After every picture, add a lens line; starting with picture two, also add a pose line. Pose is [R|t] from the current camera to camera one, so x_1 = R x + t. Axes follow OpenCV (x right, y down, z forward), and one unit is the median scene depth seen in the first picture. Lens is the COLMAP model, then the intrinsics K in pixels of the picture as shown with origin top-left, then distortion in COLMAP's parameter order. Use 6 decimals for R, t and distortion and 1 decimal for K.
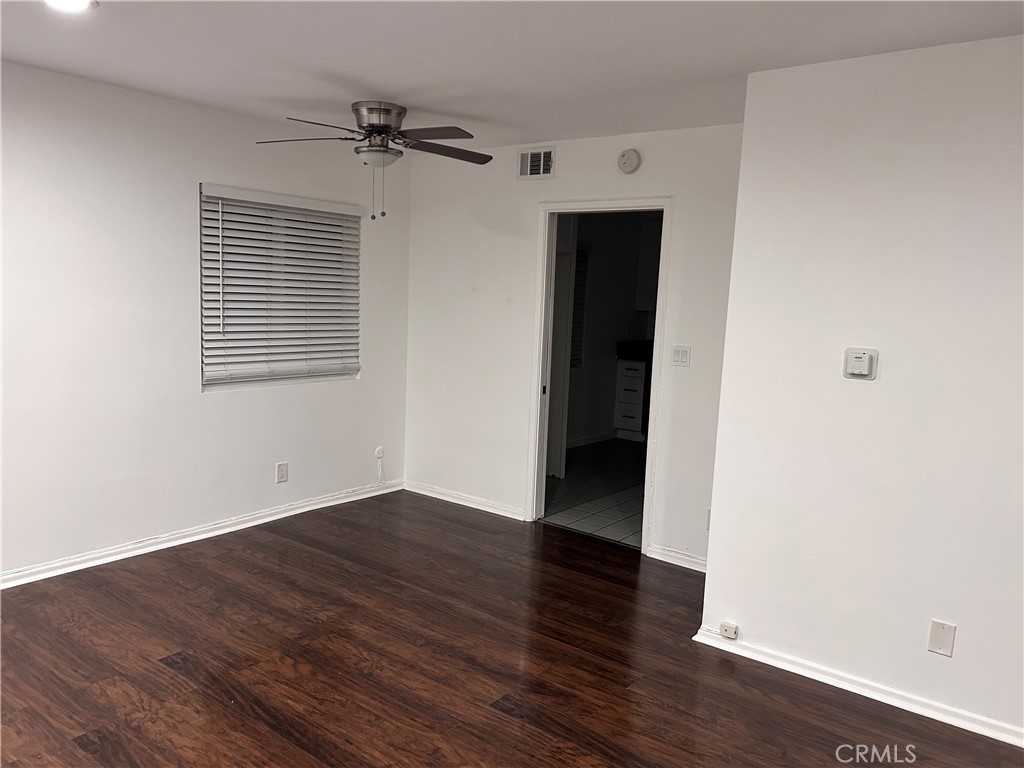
lens RADIAL K [[772.1, 0, 508.1], [0, 772.1, 393.7], [0, 0, 1]] dist [0.068818, -0.082451]
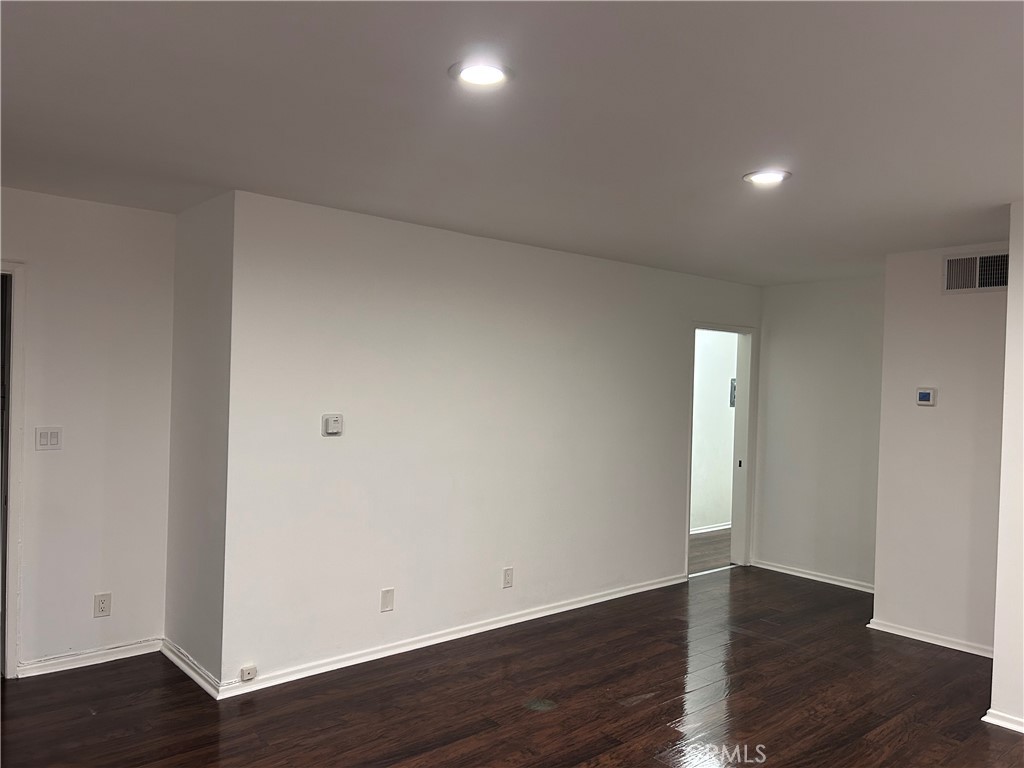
lens RADIAL K [[772.1, 0, 508.1], [0, 772.1, 393.7], [0, 0, 1]] dist [0.068818, -0.082451]
pose [[0.185659, -0.049138, 0.981385, -0.611319], [0.111211, 0.993382, 0.028700, -0.072103], [-0.976301, 0.103812, 0.189896, 0.318146]]
